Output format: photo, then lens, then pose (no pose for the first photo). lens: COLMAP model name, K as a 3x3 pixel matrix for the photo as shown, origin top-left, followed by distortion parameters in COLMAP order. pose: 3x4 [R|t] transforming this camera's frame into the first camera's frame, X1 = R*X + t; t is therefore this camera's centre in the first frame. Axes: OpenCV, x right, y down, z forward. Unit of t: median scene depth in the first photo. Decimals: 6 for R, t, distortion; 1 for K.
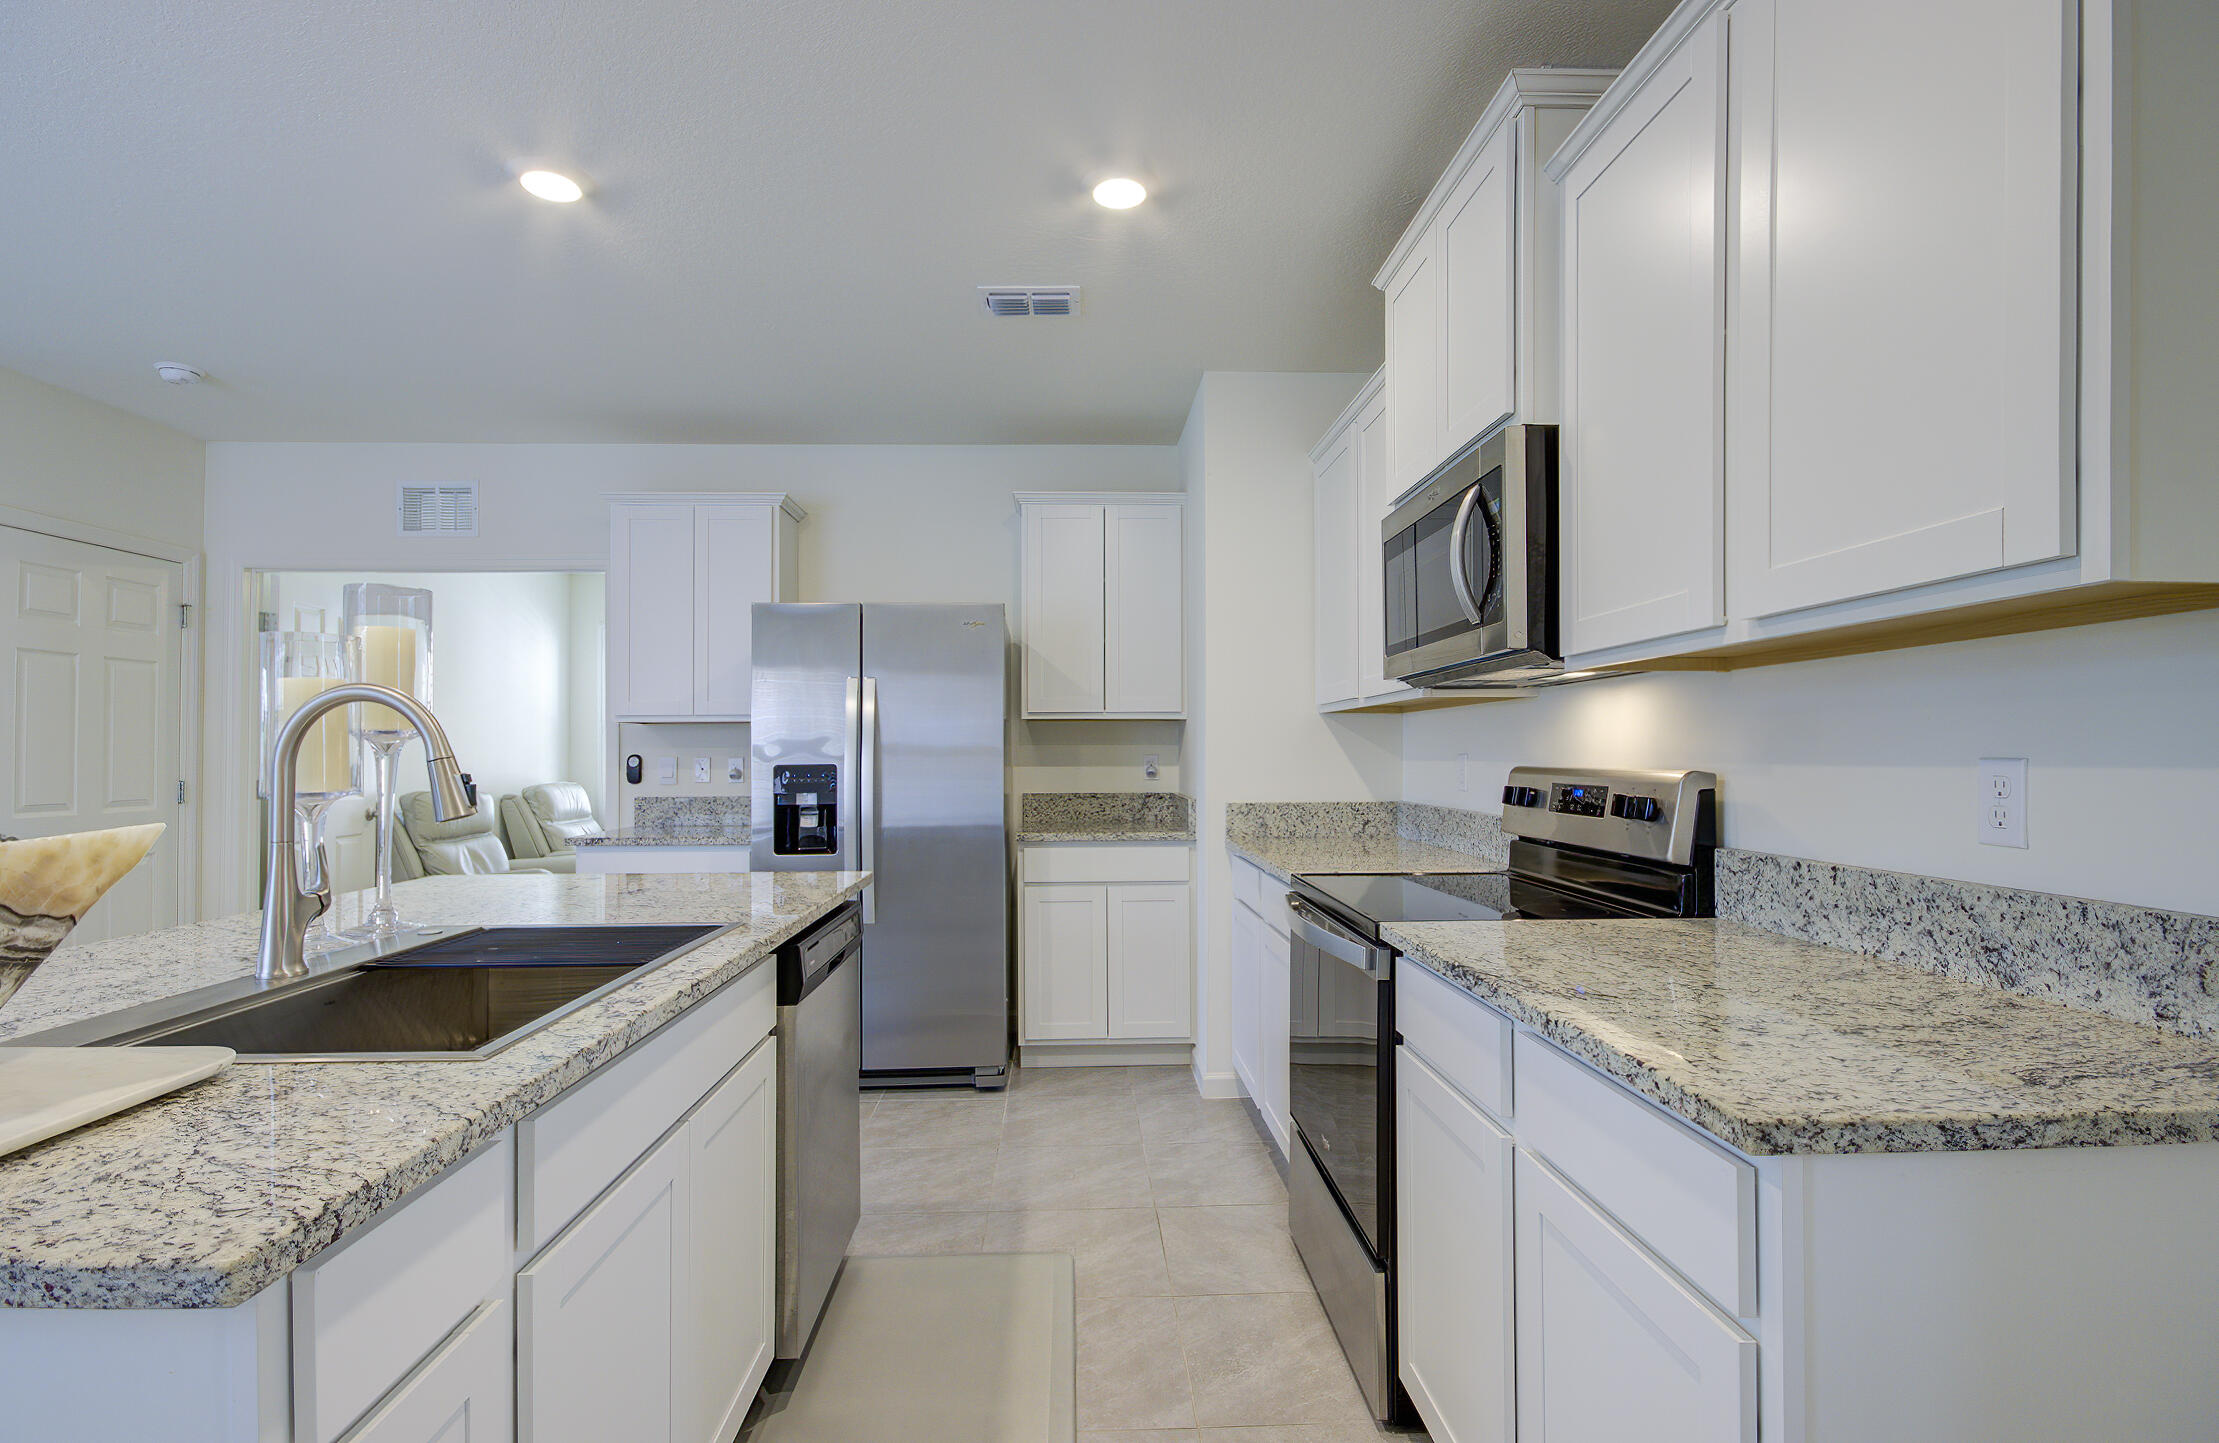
lens RADIAL K [[1051.3, 0, 1109.6], [0, 1051.3, 729.3], [0, 0, 1]] dist [-0.003895, -0.005507]
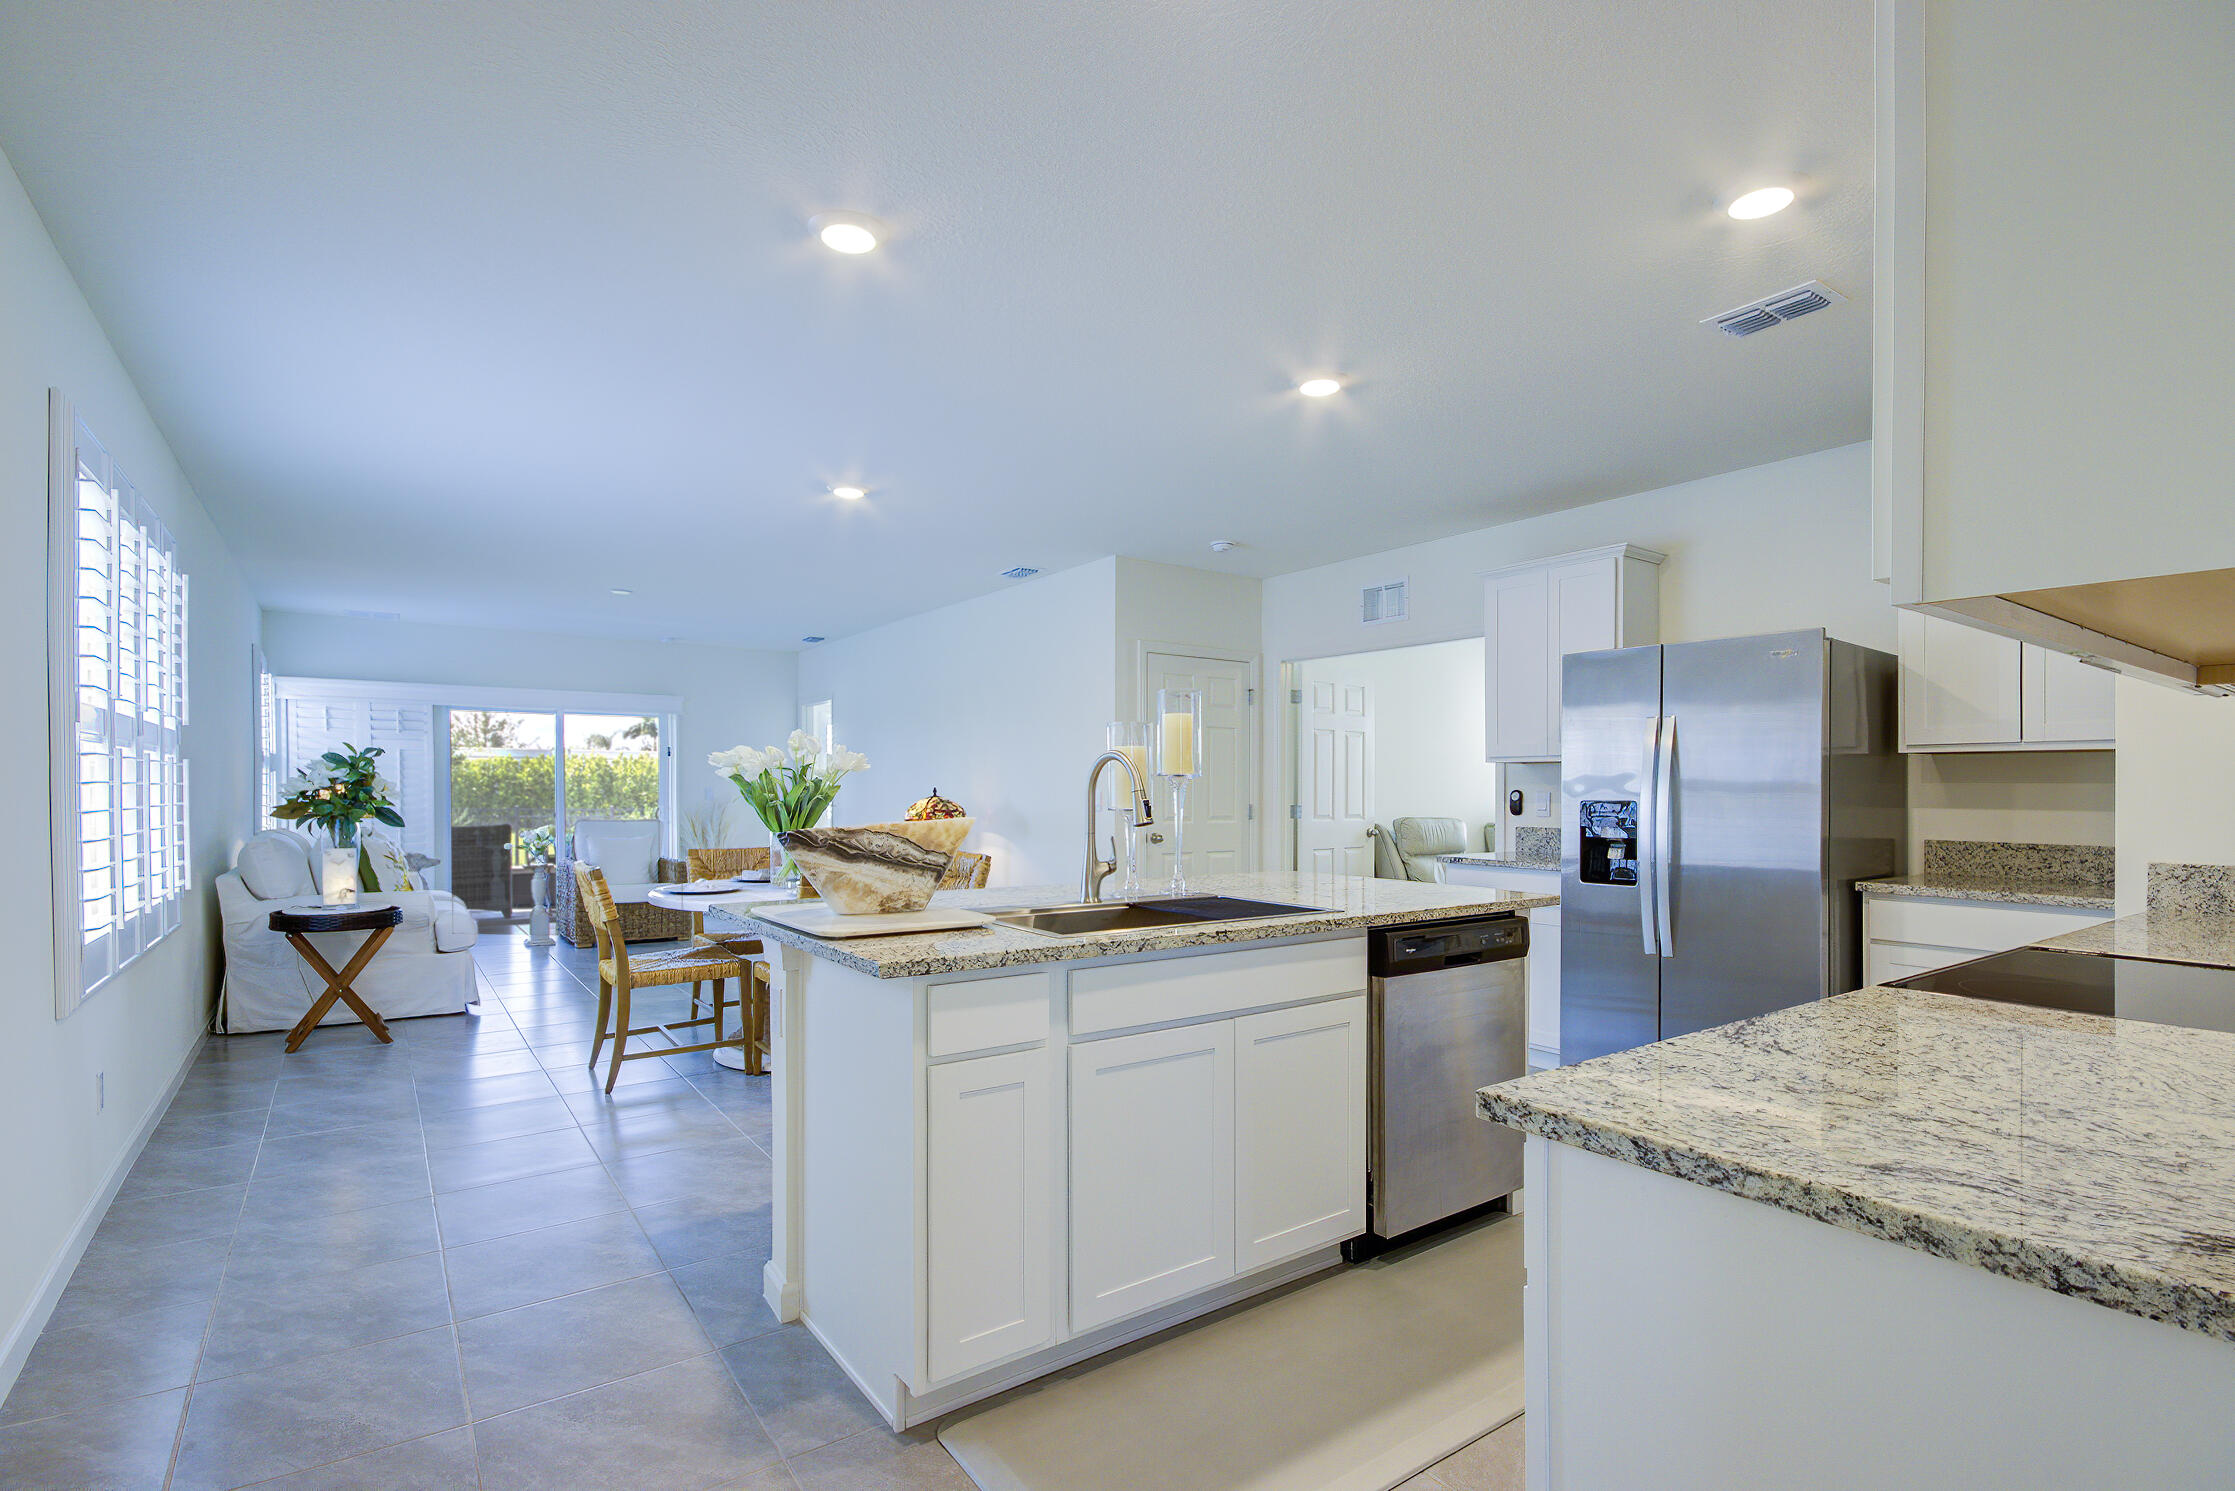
lens RADIAL K [[1055.9, 0, 1116.5], [0, 1055.9, 756.3], [0, 0, 1]] dist [0.011200, -0.000079]
pose [[0.549227, -0.018832, -0.835461, 0.339022], [0.012794, 0.999818, -0.014126, -0.002634], [0.835575, -0.002930, 0.549368, -0.012487]]
